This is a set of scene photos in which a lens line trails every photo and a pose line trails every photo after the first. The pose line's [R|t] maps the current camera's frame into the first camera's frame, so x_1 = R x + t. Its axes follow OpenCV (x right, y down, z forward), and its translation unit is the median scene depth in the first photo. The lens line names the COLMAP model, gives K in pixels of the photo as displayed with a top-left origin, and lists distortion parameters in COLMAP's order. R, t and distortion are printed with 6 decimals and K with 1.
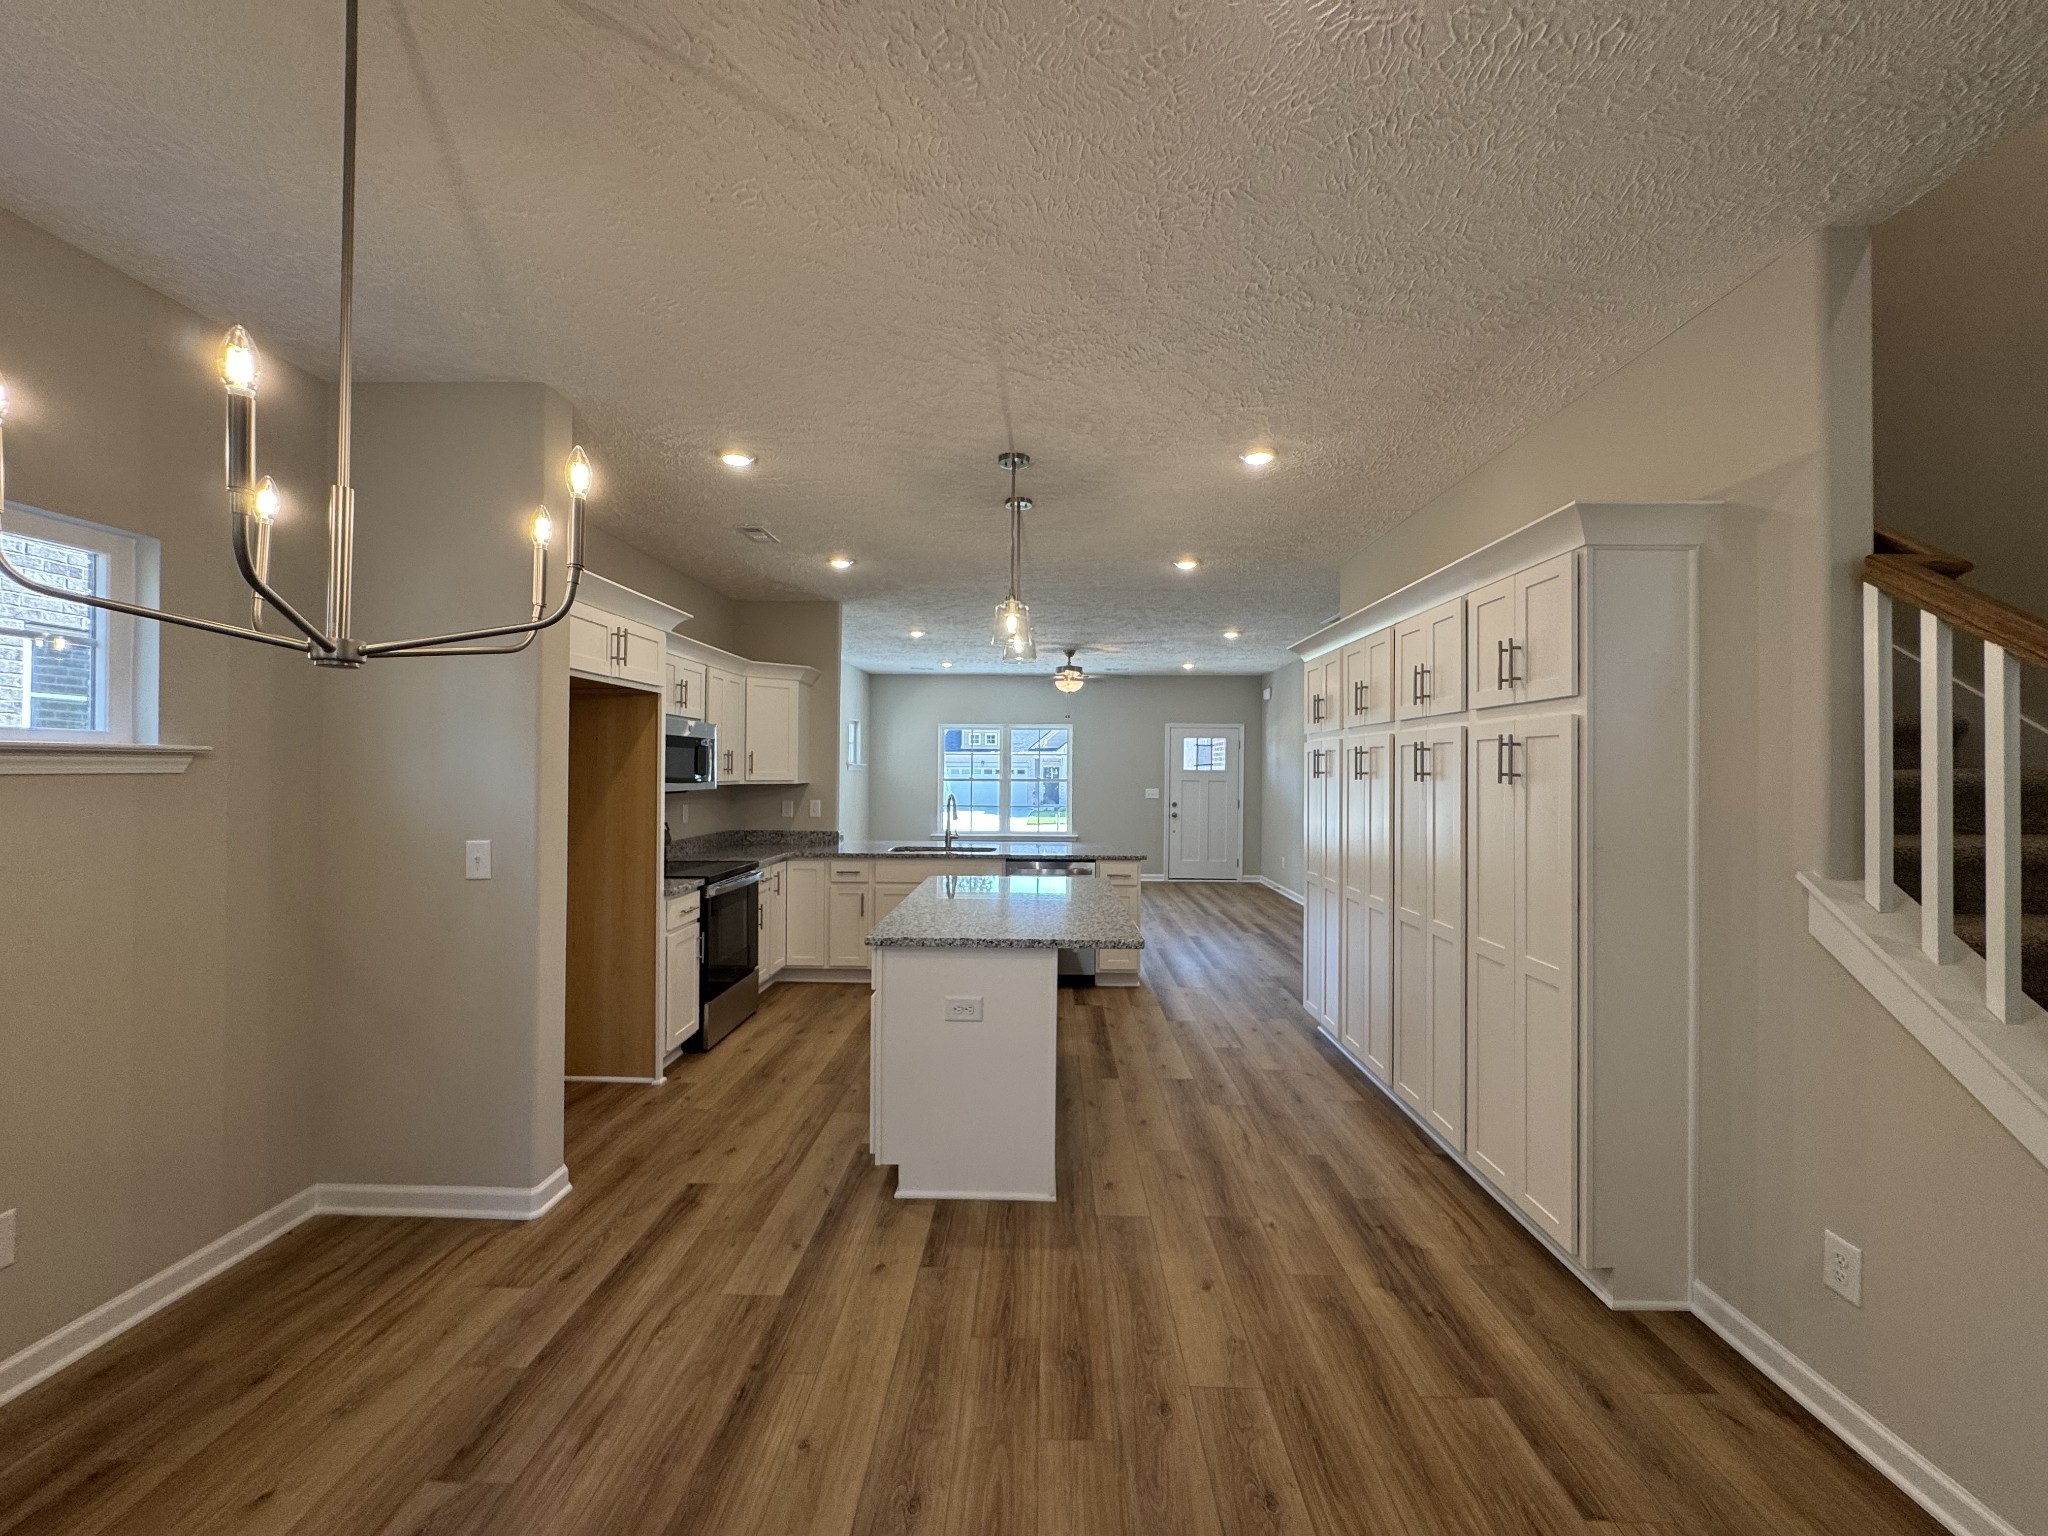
lens RADIAL K [[819.1, 0, 1028.0], [0, 819.1, 762.8], [0, 0, 1]] dist [-0.001598, 0.000278]
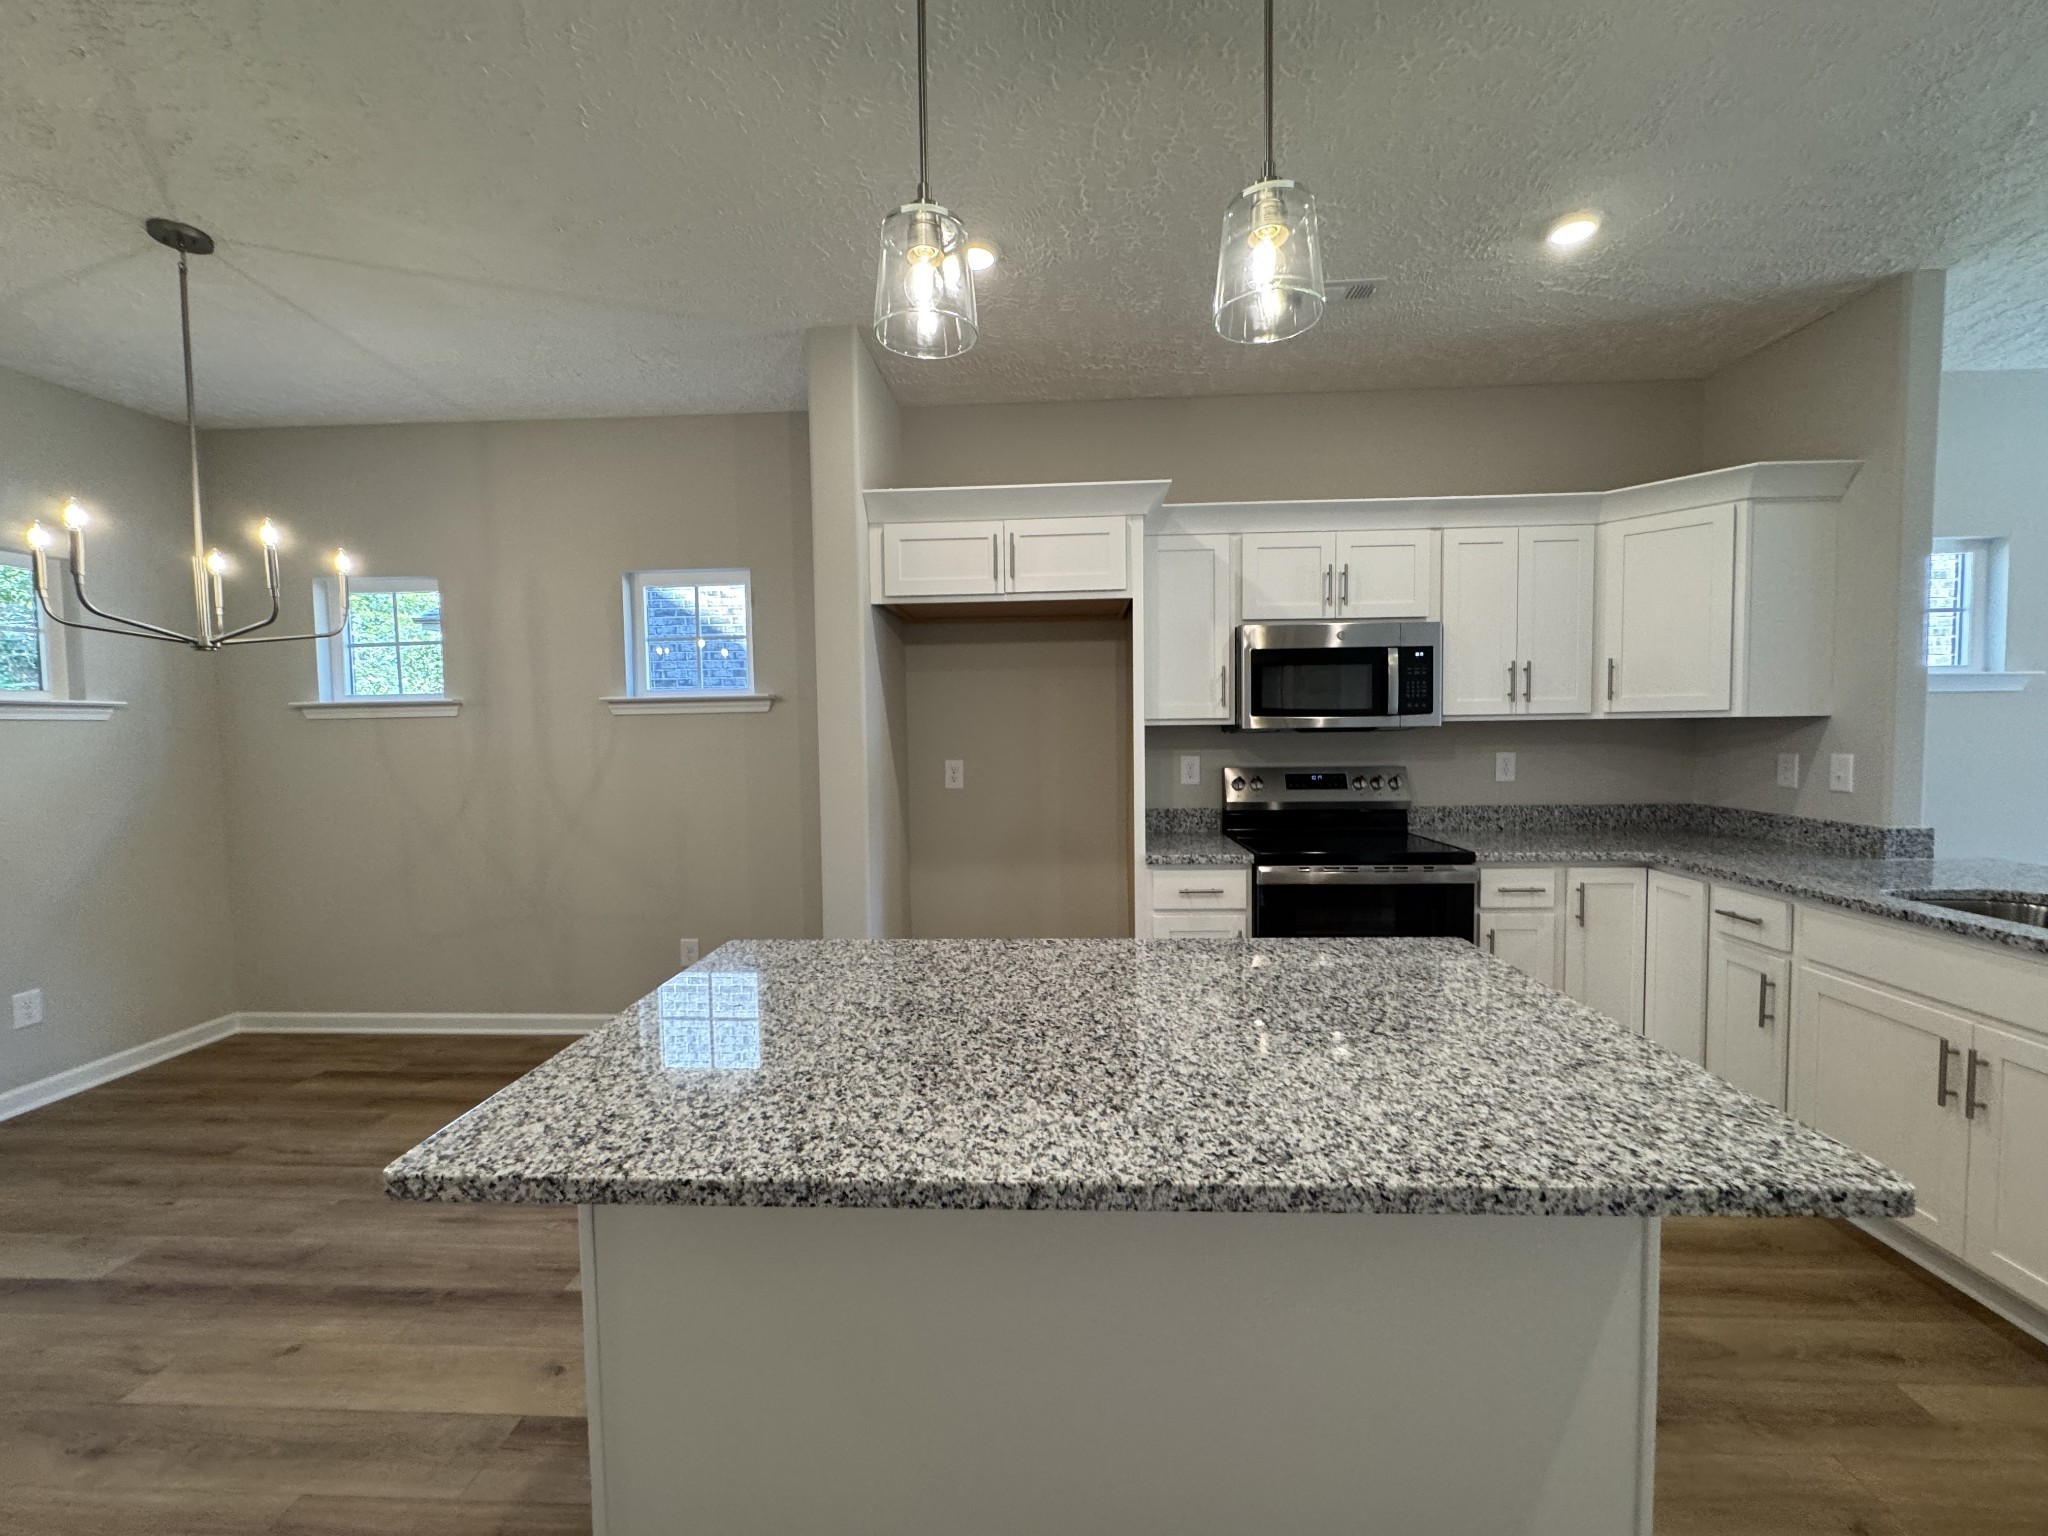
lens RADIAL K [[819.1, 0, 1028.0], [0, 819.1, 762.8], [0, 0, 1]] dist [-0.001598, 0.000278]
pose [[-0.027919, 0.040337, -0.998796, 0.319577], [0.023791, 0.998929, 0.039677, 0.035344], [0.999327, -0.022655, -0.028849, 0.903200]]
